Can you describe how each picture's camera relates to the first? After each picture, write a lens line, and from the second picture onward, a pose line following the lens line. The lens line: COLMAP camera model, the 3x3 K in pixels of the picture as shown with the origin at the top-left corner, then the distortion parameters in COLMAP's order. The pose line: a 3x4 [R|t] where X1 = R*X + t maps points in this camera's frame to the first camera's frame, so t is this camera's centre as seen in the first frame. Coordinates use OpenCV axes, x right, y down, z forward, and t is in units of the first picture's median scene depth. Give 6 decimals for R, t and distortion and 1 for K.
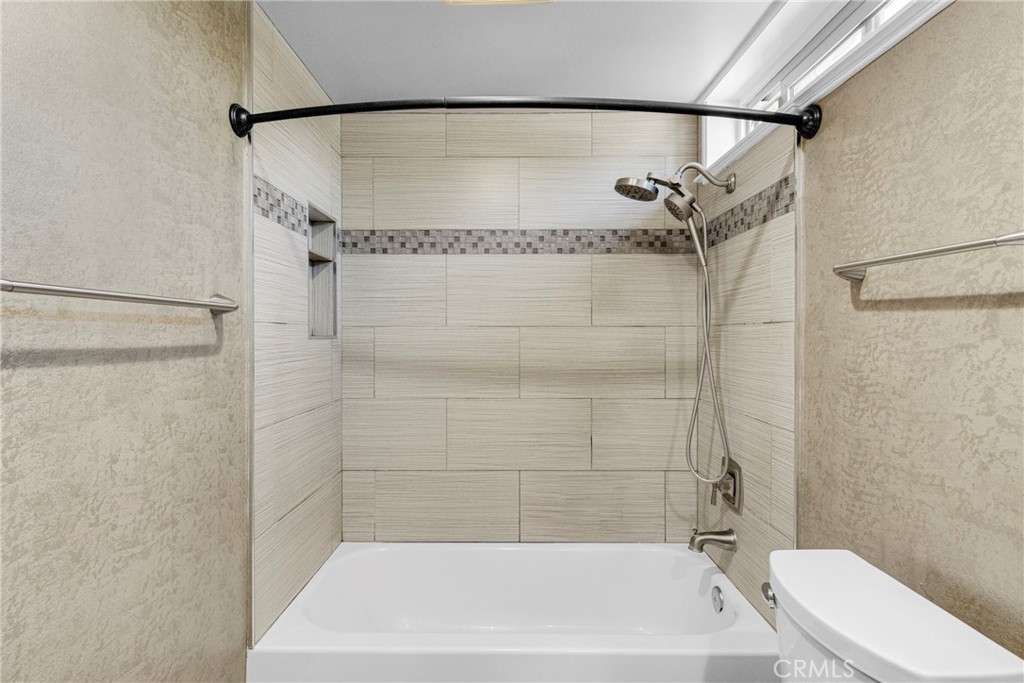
lens RADIAL K [[500.5, 0, 513.8], [0, 500.5, 340.8], [0, 0, 1]] dist [-0.000871, 0.000716]
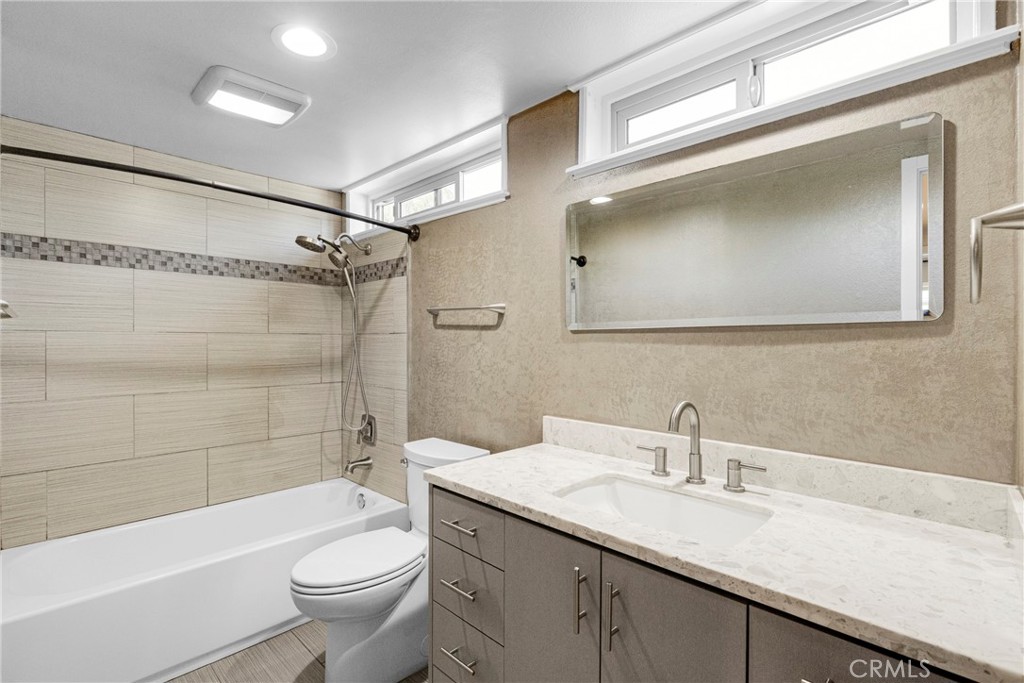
lens RADIAL K [[500.5, 0, 512.8], [0, 500.5, 341.9], [0, 0, 1]] dist [-0.000871, 0.000716]
pose [[0.688476, 0.000685, 0.725259, -0.379403], [0.006137, 0.999958, -0.006769, 0.007379], [-0.725233, 0.009111, 0.688443, -0.425586]]
